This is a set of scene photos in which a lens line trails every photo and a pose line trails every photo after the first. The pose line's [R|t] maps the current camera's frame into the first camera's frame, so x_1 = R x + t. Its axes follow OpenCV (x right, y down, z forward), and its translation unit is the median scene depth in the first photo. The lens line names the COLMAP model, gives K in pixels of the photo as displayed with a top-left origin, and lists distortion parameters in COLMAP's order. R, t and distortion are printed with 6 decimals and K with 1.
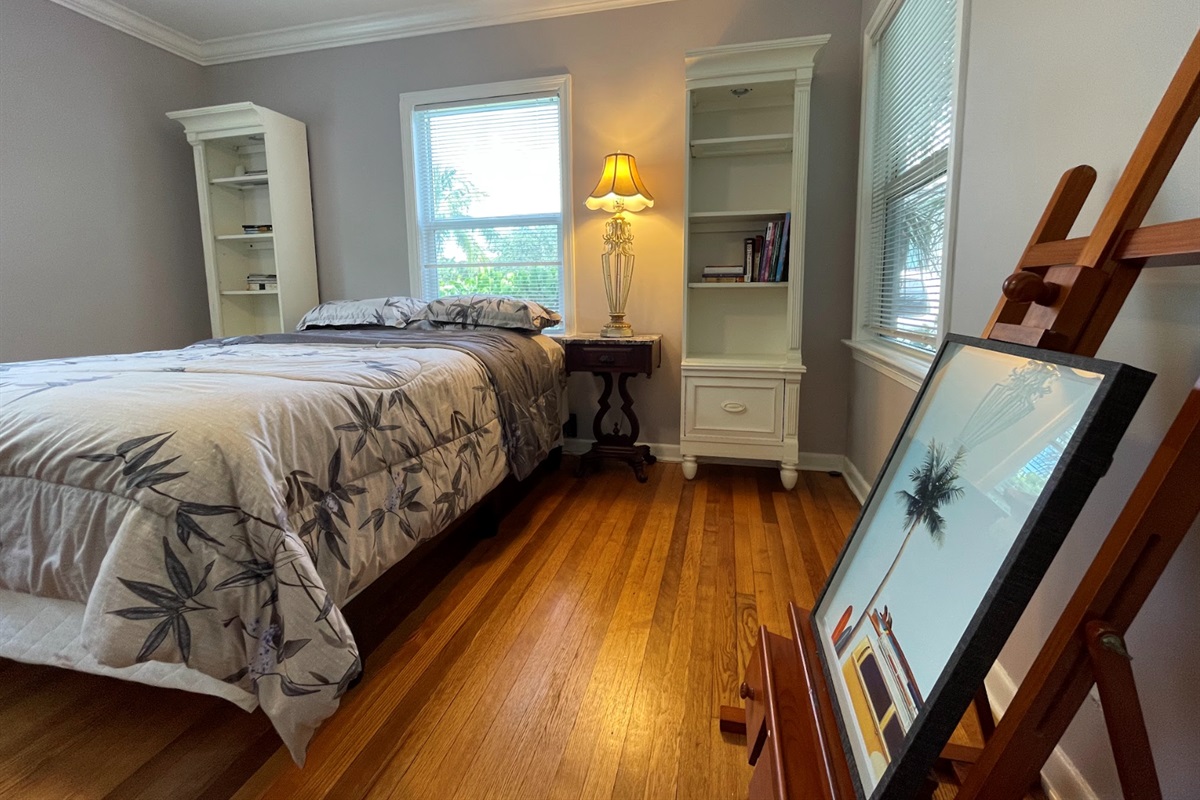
lens RADIAL K [[499.6, 0, 599.8], [0, 499.6, 350.9], [0, 0, 1]] dist [0.001695, 0.000181]
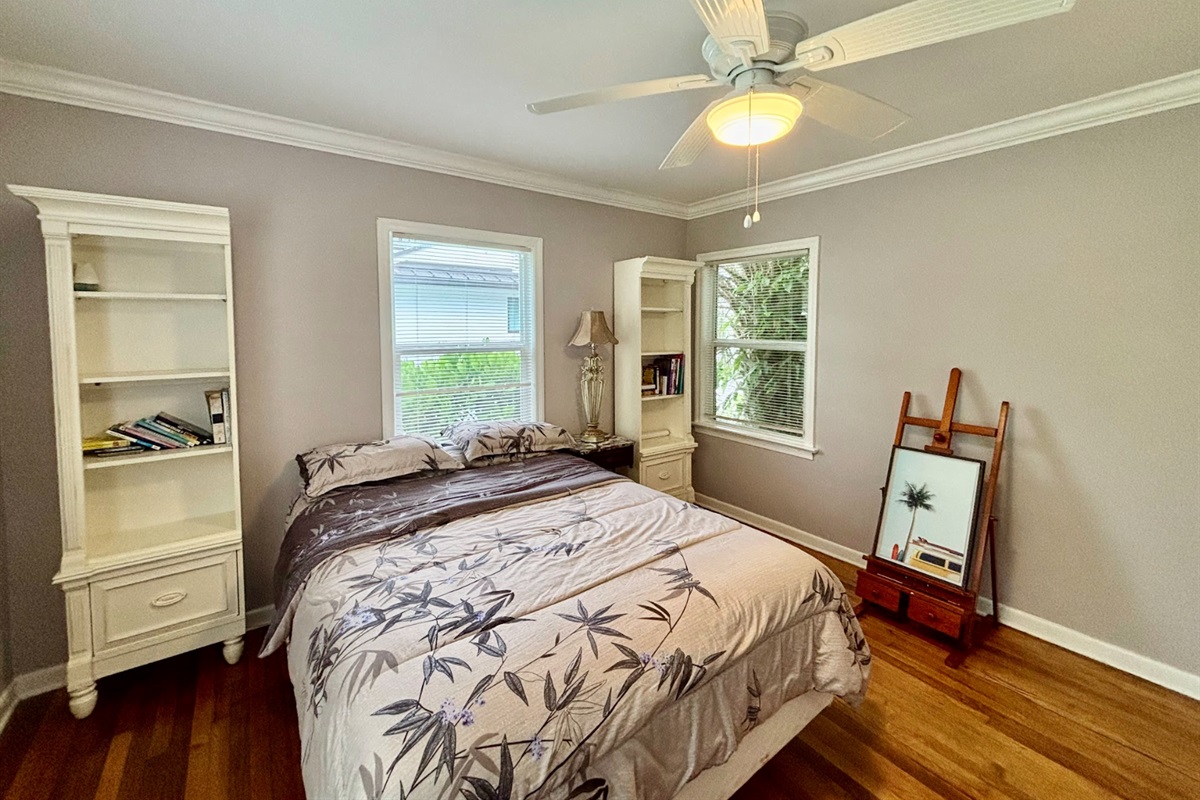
lens RADIAL K [[494.0, 0, 599.7], [0, 494.0, 346.1], [0, 0, 1]] dist [0.013916, 0.000017]
pose [[0.652731, -0.019159, 0.757348, -1.028428], [0.079506, 0.995892, -0.043329, -0.240452], [-0.753406, 0.088496, 0.651573, 0.109235]]
